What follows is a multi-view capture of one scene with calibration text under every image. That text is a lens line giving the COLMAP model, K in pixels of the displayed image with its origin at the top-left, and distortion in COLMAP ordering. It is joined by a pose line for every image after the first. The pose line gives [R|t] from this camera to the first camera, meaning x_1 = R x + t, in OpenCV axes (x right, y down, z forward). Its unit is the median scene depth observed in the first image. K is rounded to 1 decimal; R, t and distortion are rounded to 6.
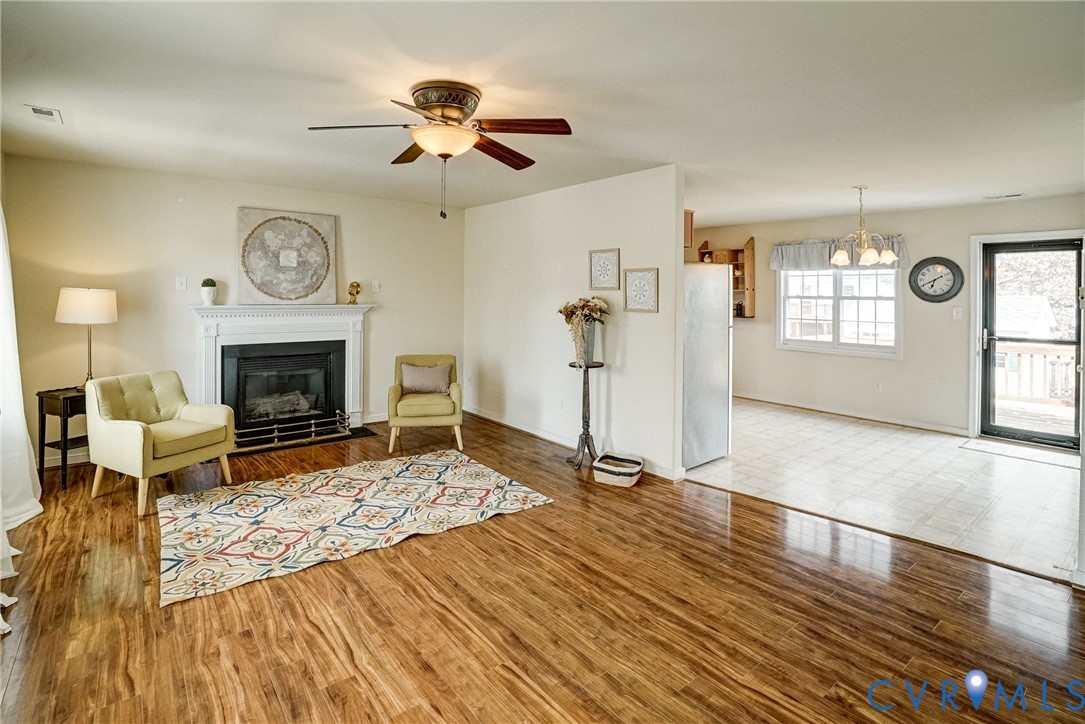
lens RADIAL K [[519.8, 0, 539.1], [0, 519.8, 295.6], [0, 0, 1]] dist [-0.071735, 0.026607]
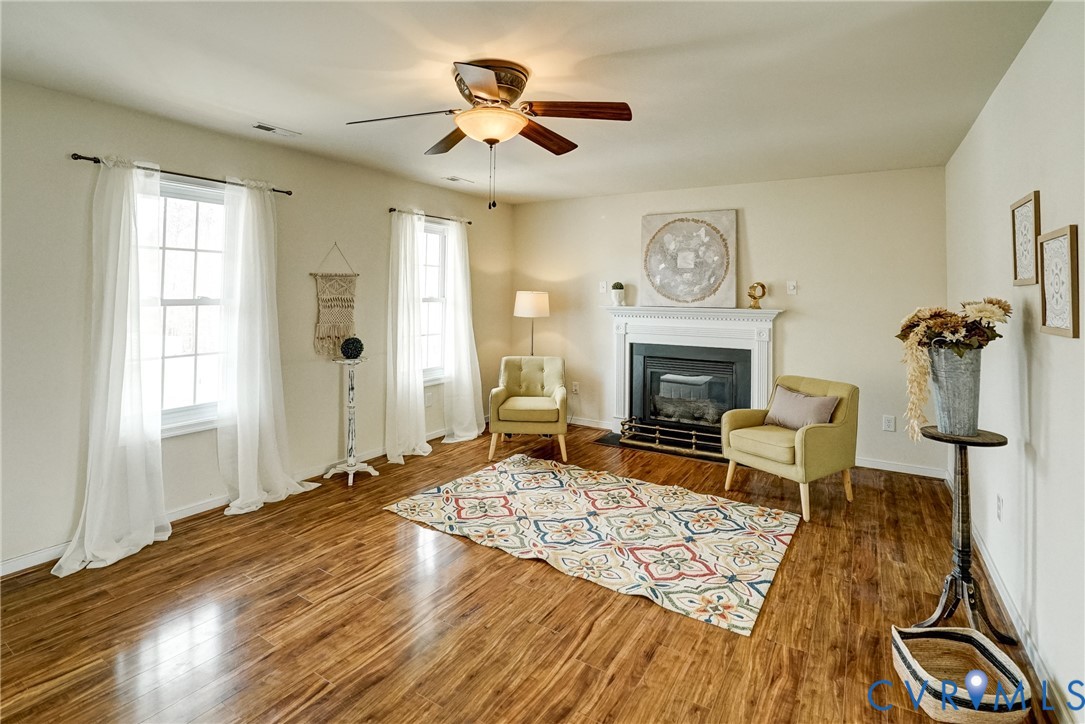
lens RADIAL K [[536.5, 0, 540.8], [0, 536.5, 277.8], [0, 0, 1]] dist [-0.044793, 0.000571]
pose [[0.337478, -0.033688, -0.940730, 0.403562], [-0.010300, 0.999167, -0.039475, 0.004944], [0.941277, 0.023012, 0.336850, 0.417539]]
